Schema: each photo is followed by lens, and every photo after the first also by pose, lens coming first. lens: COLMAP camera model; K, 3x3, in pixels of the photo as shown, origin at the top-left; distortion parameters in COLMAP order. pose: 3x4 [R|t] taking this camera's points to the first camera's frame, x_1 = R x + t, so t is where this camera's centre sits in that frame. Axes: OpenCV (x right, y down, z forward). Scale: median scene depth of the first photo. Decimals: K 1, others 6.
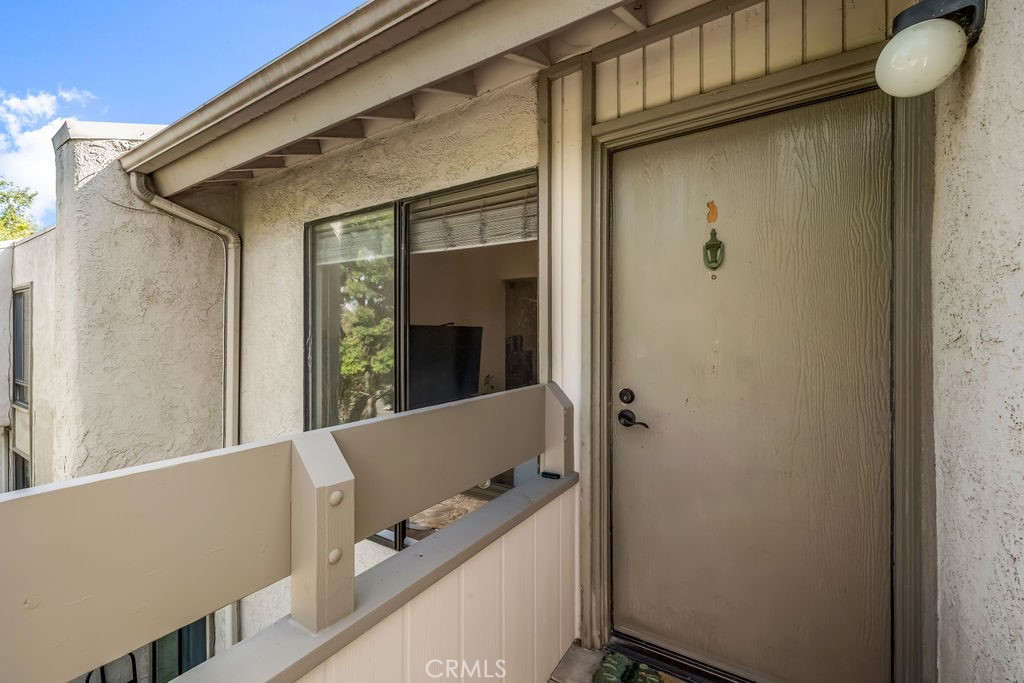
lens RADIAL K [[434.2, 0, 506.1], [0, 434.2, 333.8], [0, 0, 1]] dist [0.000870, 0.000330]
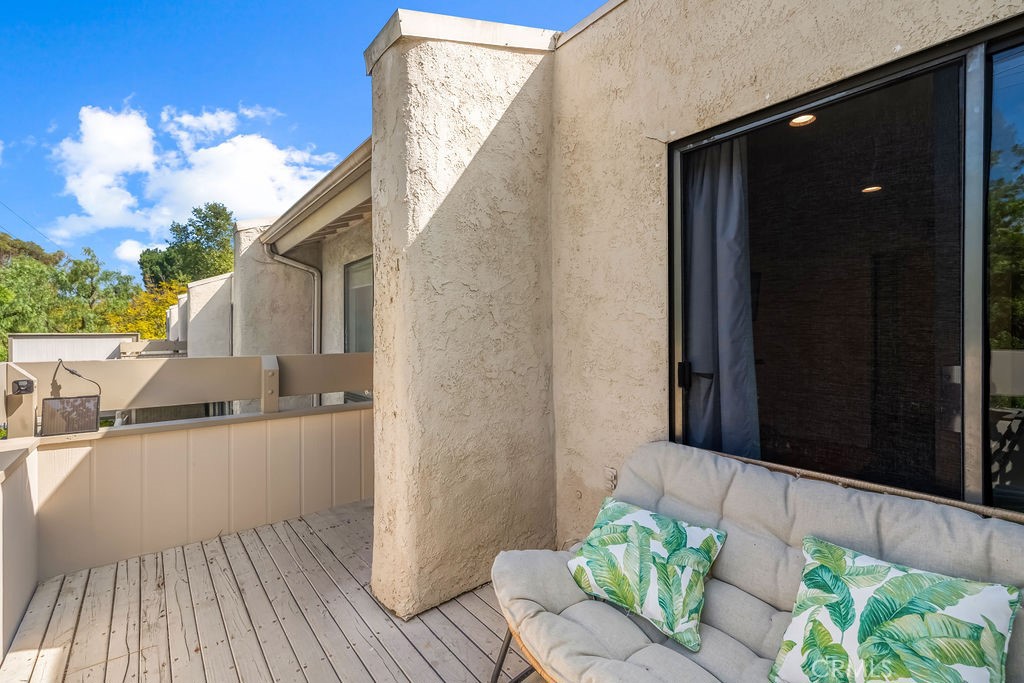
lens RADIAL K [[434.1, 0, 507.9], [0, 434.1, 336.3], [0, 0, 1]] dist [0.000738, 0.000234]
pose [[0.954833, -0.001778, -0.297136, 0.685668], [0.002397, 0.999996, 0.001717, 0.029747], [0.297132, -0.002352, 0.954834, -0.473134]]
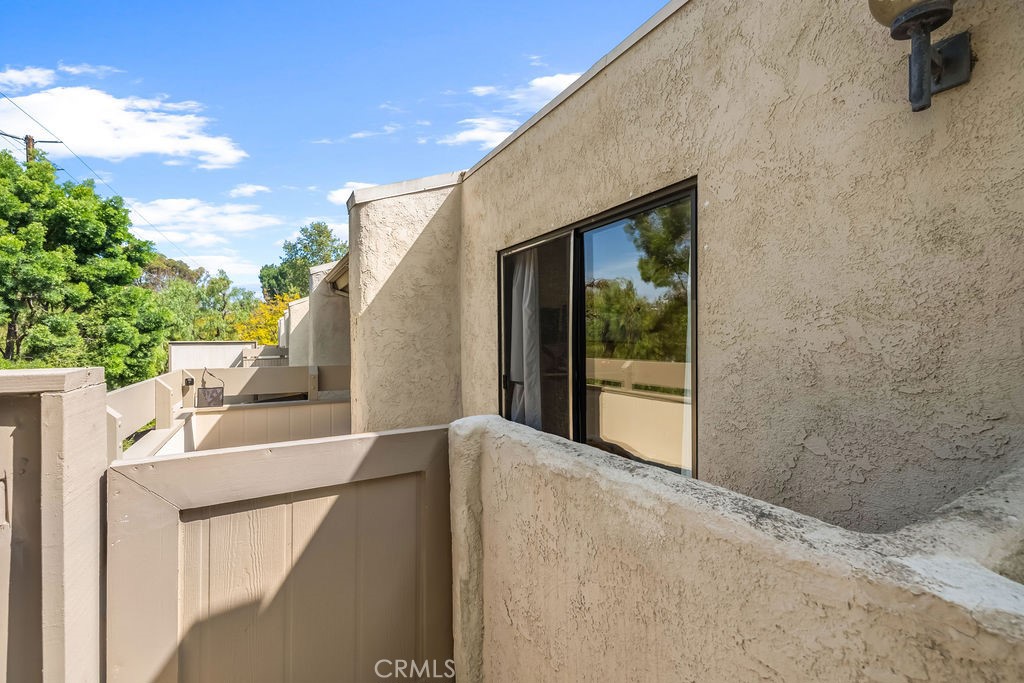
lens RADIAL K [[446.0, 0, 512.0], [0, 446.0, 341.5], [0, 0, 1]] dist [-0.000467, -0.000019]
pose [[0.880653, 0.000603, -0.473762, 1.338203], [0.002011, 0.999985, 0.005010, -0.025601], [0.473758, -0.005365, 0.880639, -0.816573]]
